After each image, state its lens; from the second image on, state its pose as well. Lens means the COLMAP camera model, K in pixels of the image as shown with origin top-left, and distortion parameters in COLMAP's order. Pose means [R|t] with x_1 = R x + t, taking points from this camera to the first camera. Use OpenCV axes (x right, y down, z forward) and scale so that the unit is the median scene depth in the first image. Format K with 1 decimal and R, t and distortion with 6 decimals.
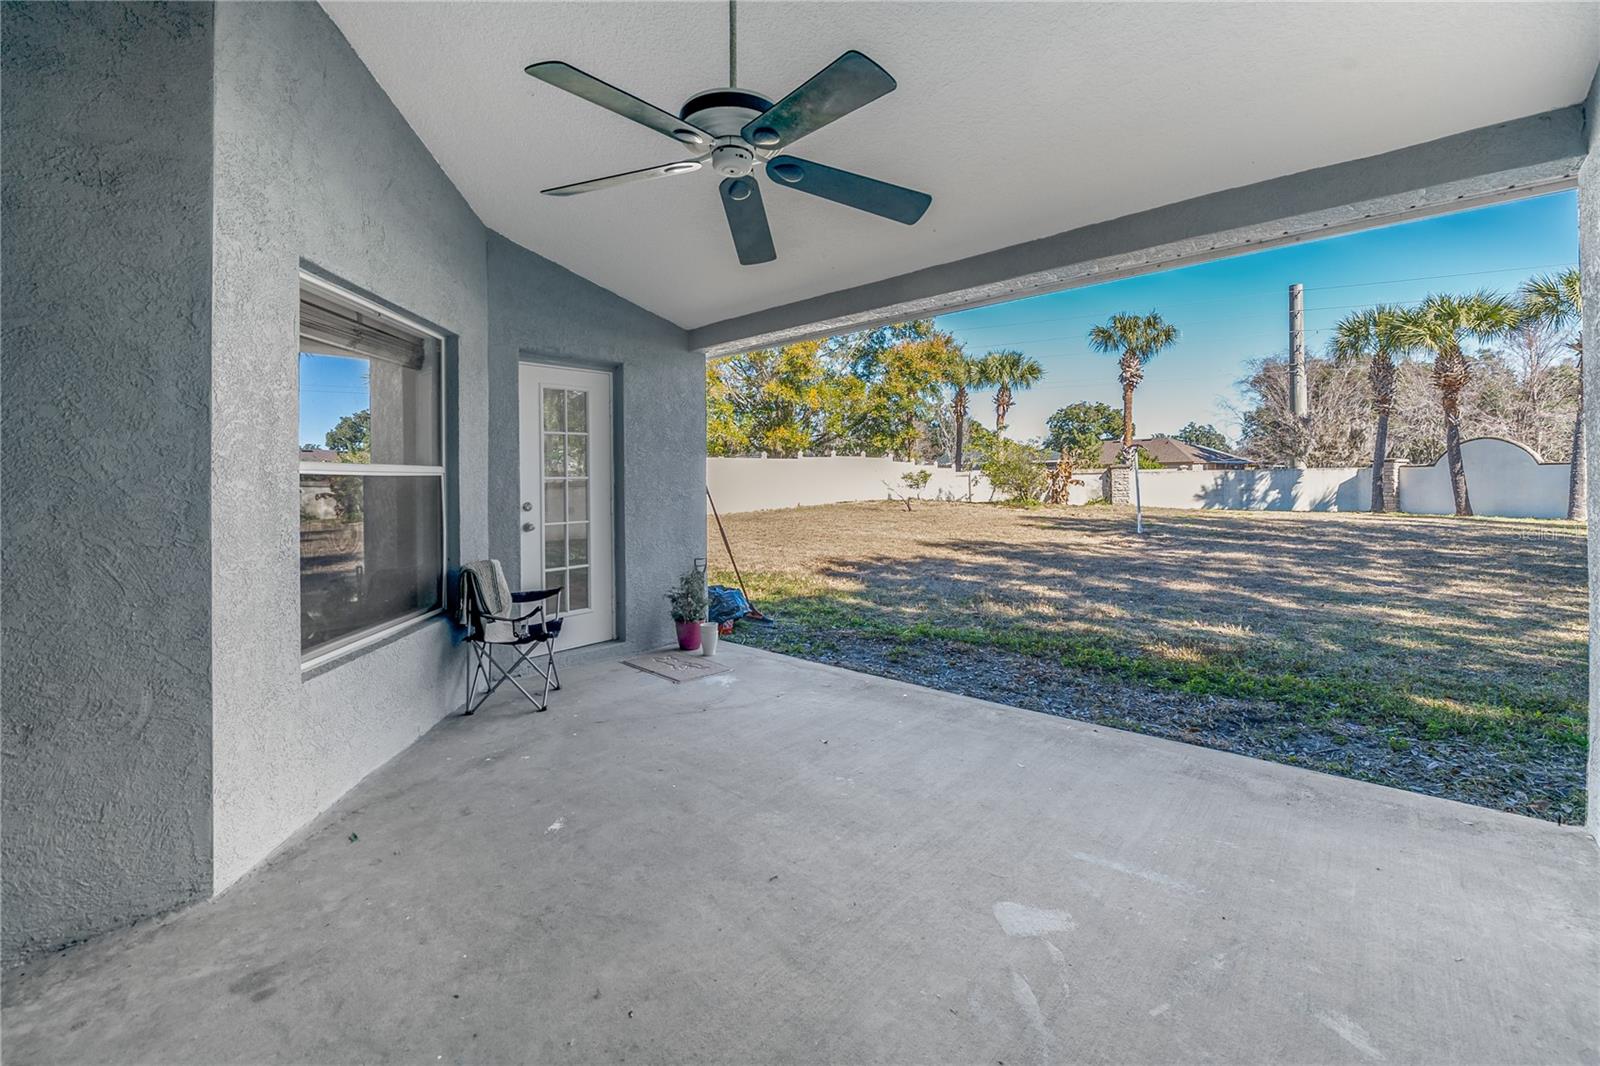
lens RADIAL K [[639.1, 0, 791.2], [0, 639.1, 531.5], [0, 0, 1]] dist [-0.001192, -0.005661]
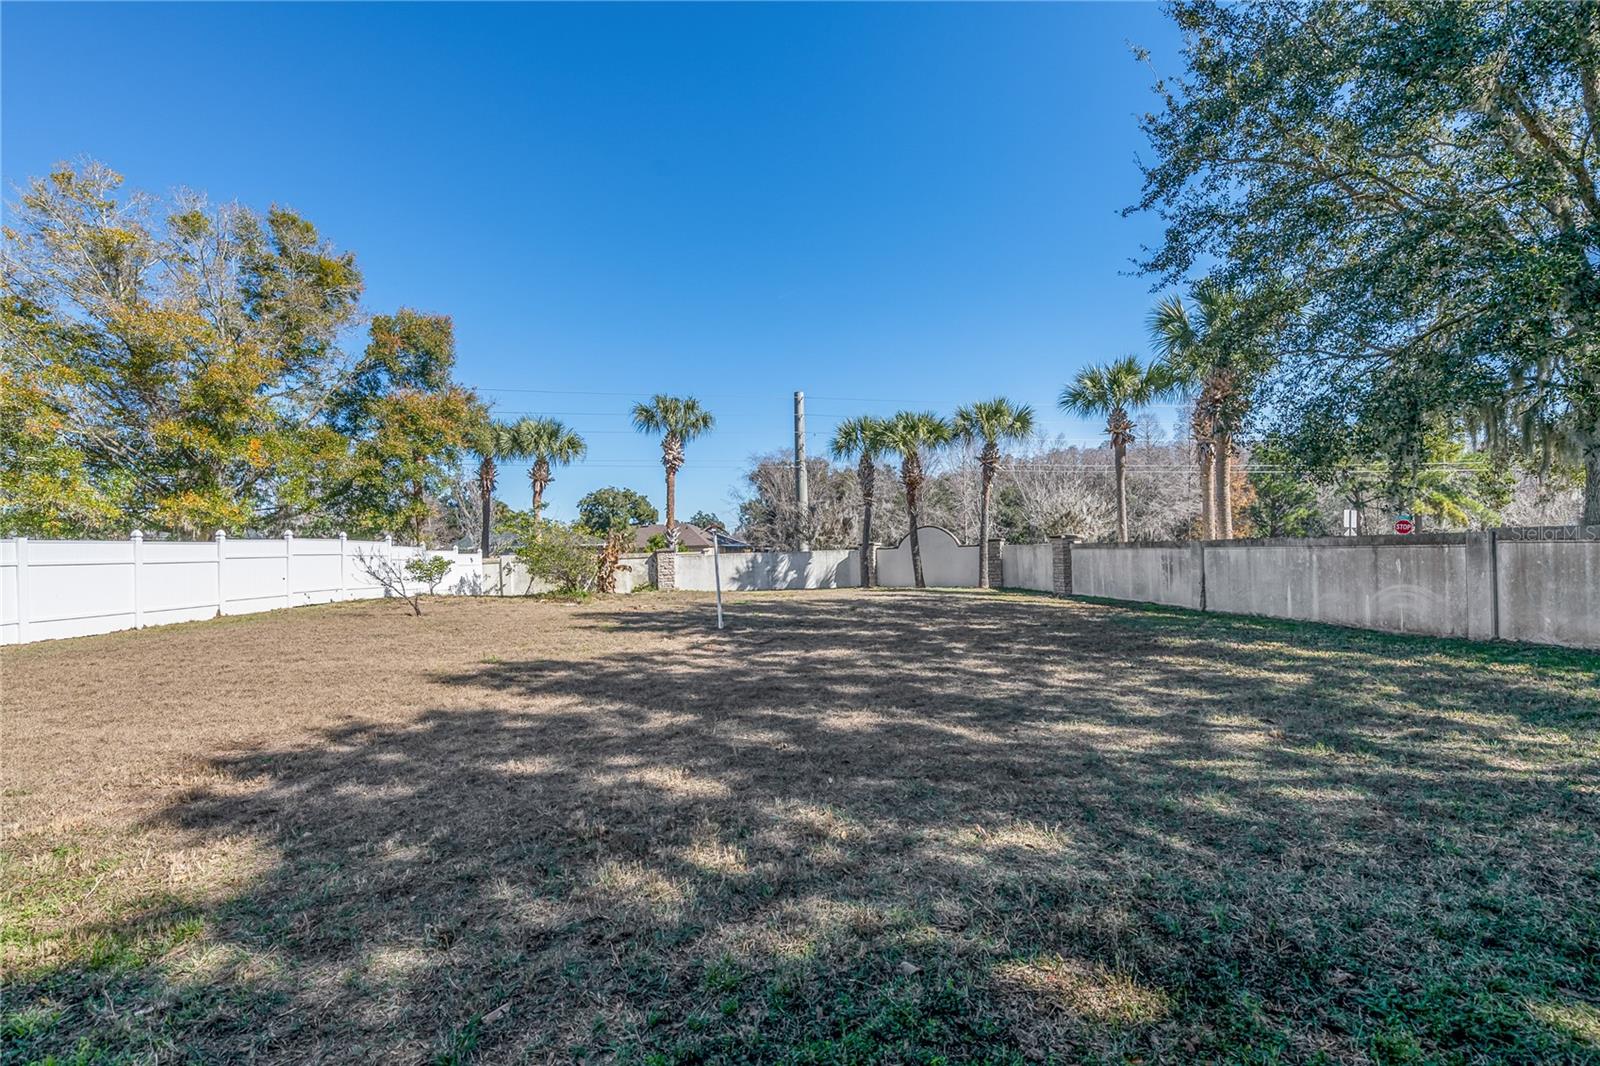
lens RADIAL K [[639.1, 0, 791.2], [0, 639.1, 531.5], [0, 0, 1]] dist [-0.001192, -0.005661]
pose [[0.760003, 0.012326, 0.649802, 0.031090], [0.072079, 0.992054, -0.103120, -0.017257], [-0.645910, 0.125208, 0.753076, 0.147910]]
